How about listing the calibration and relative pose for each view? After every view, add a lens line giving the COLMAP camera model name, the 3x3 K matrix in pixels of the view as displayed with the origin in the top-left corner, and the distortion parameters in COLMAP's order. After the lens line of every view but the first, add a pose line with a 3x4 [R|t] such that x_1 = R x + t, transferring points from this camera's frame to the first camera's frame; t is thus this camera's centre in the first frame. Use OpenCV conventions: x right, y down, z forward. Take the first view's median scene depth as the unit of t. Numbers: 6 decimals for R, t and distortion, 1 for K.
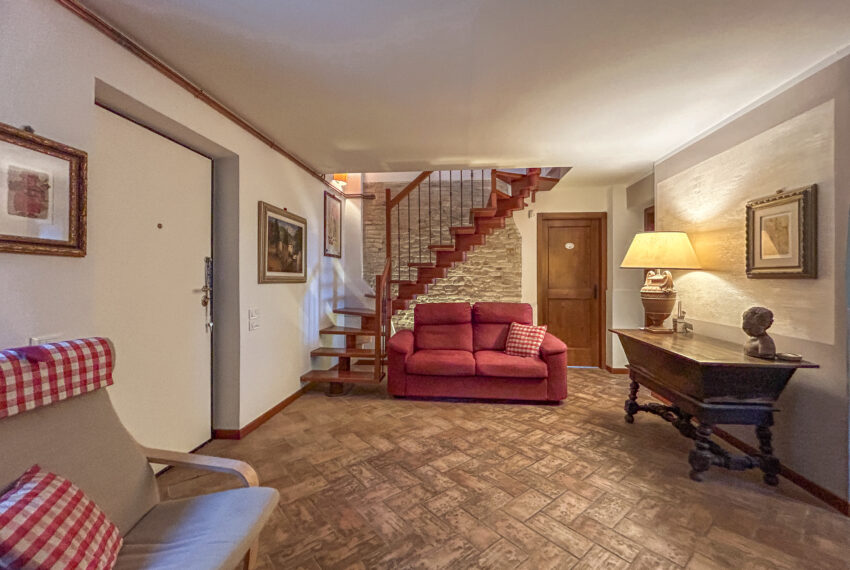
lens RADIAL K [[355.8, 0, 420.2], [0, 355.8, 279.1], [0, 0, 1]] dist [-0.001972, 0.000357]
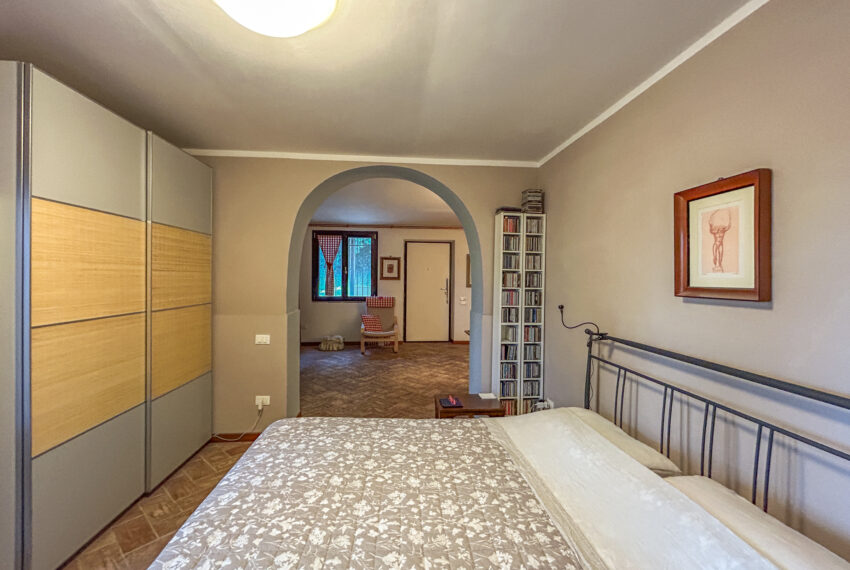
lens RADIAL K [[355.8, 0, 427.2], [0, 355.8, 278.5], [0, 0, 1]] dist [-0.001972, 0.000357]
pose [[0.200139, 0.010041, -0.979716, 1.912871], [-0.003976, 0.999948, 0.009437, -0.067769], [0.979759, 0.002007, 0.200168, 0.230531]]
